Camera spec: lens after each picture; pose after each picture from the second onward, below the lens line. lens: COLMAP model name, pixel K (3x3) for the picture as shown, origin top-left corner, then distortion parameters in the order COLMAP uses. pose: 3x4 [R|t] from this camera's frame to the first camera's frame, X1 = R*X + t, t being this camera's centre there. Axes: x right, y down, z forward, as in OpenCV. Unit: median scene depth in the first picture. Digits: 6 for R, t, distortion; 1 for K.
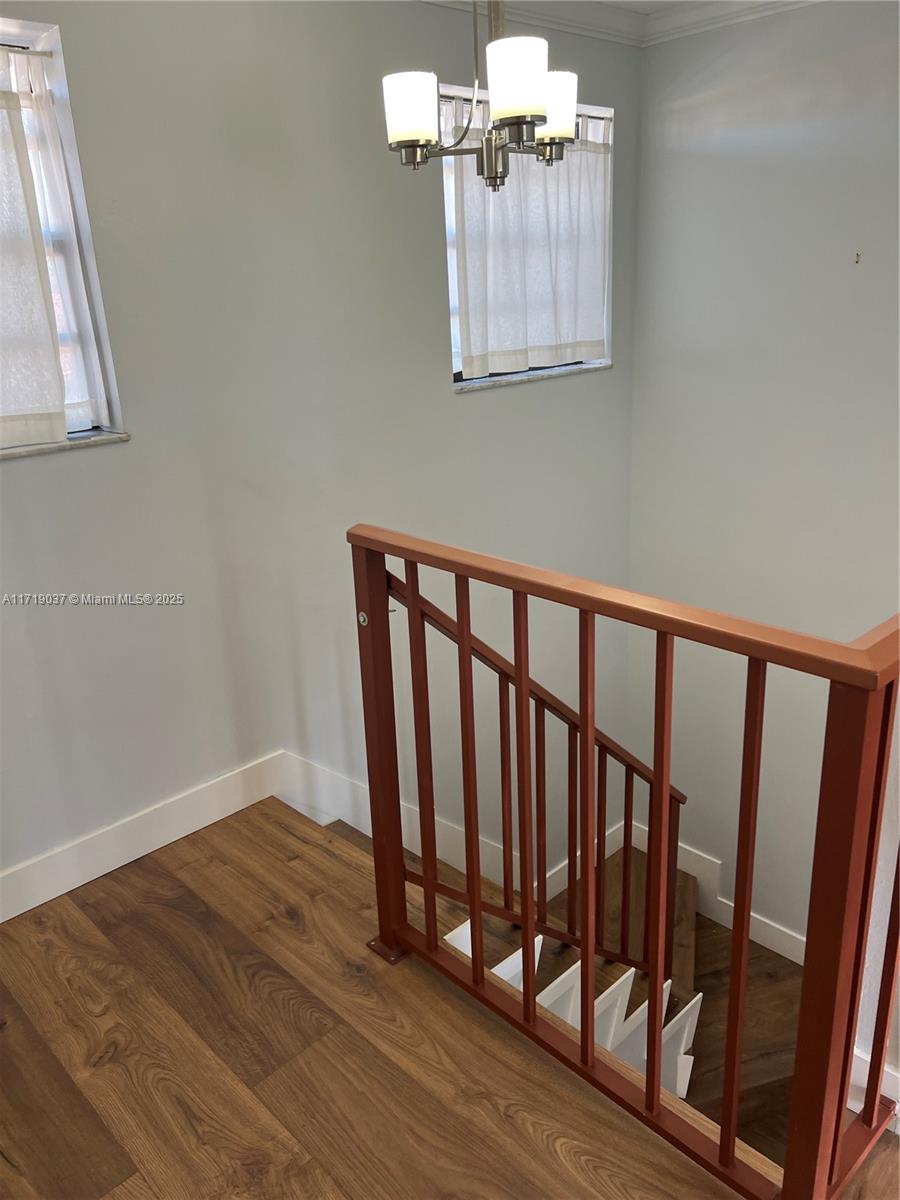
lens RADIAL K [[908.8, 0, 450.0], [0, 908.8, 600.0], [0, 0, 1]] dist [-0.000151, 0.000538]
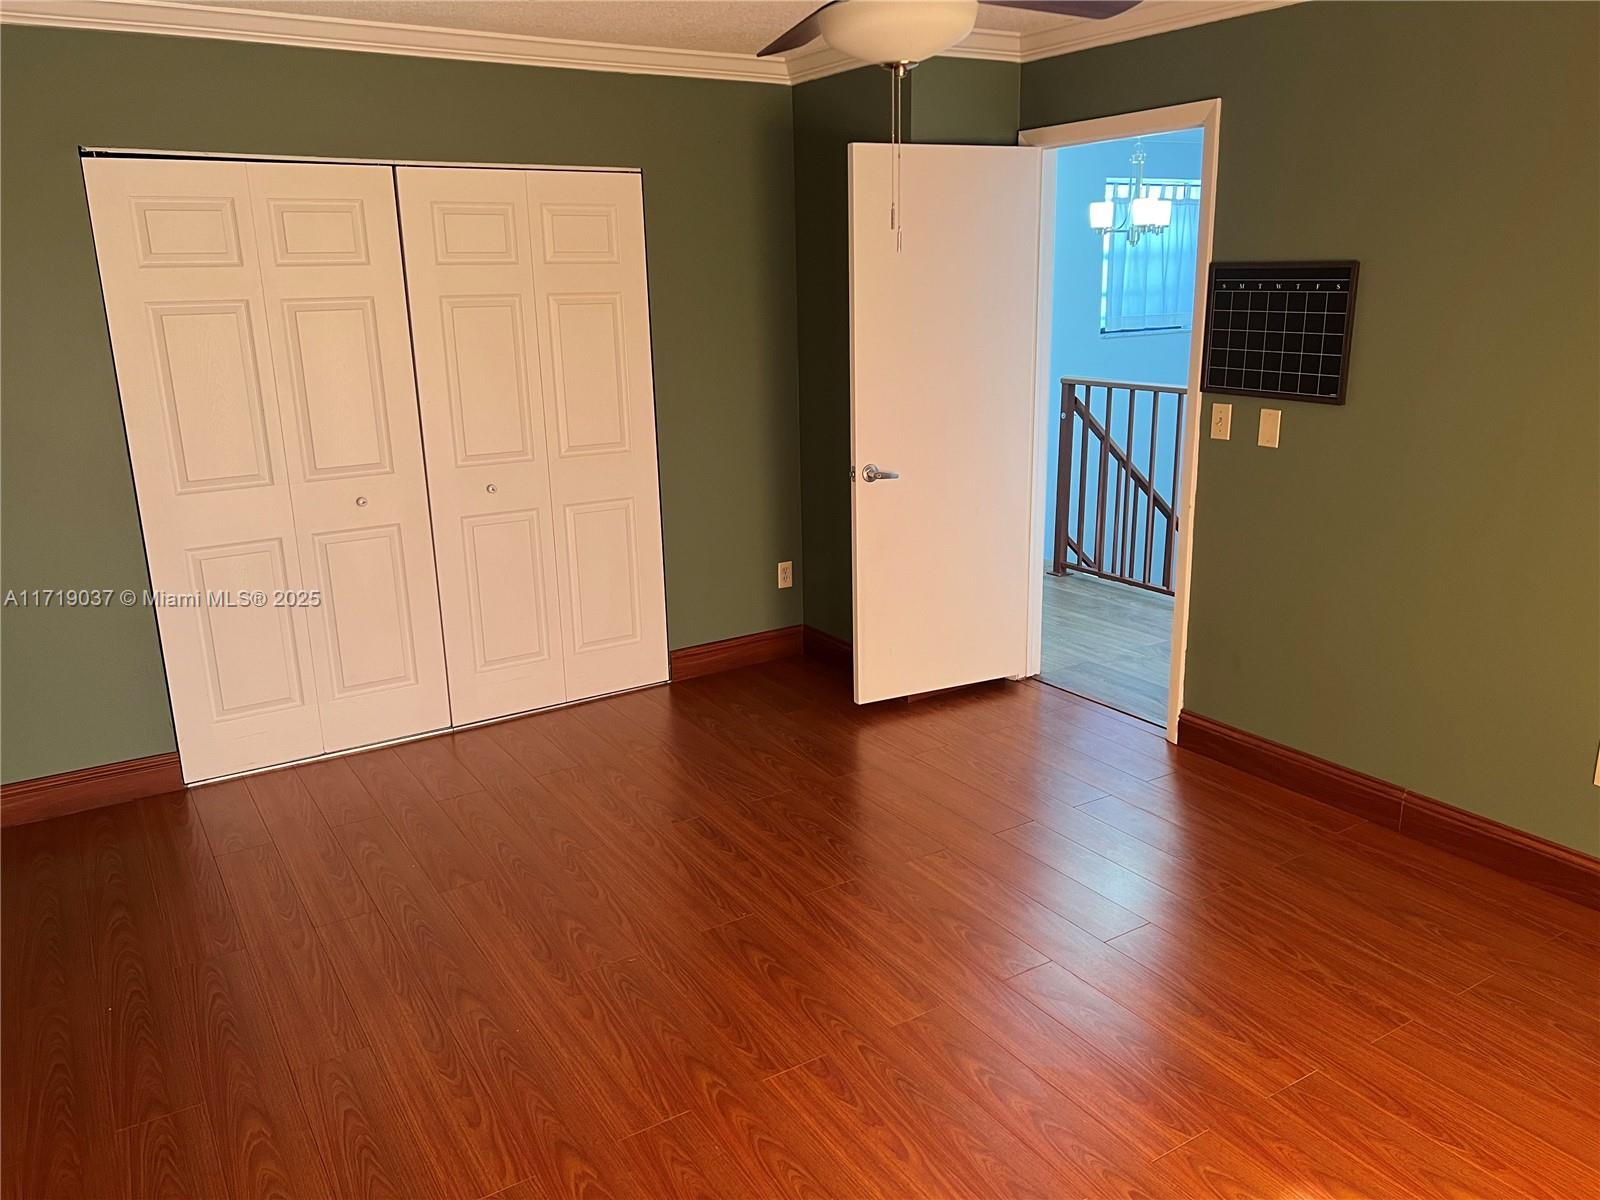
lens RADIAL K [[1211.8, 0, 800.0], [0, 1211.8, 600.0], [0, 0, 1]] dist [-0.000151, 0.000538]
pose [[0.978968, 0.074313, -0.189996, -0.112094], [-0.085765, 0.994917, -0.052772, 0.623593], [0.185109, 0.067957, 0.980366, -1.911538]]
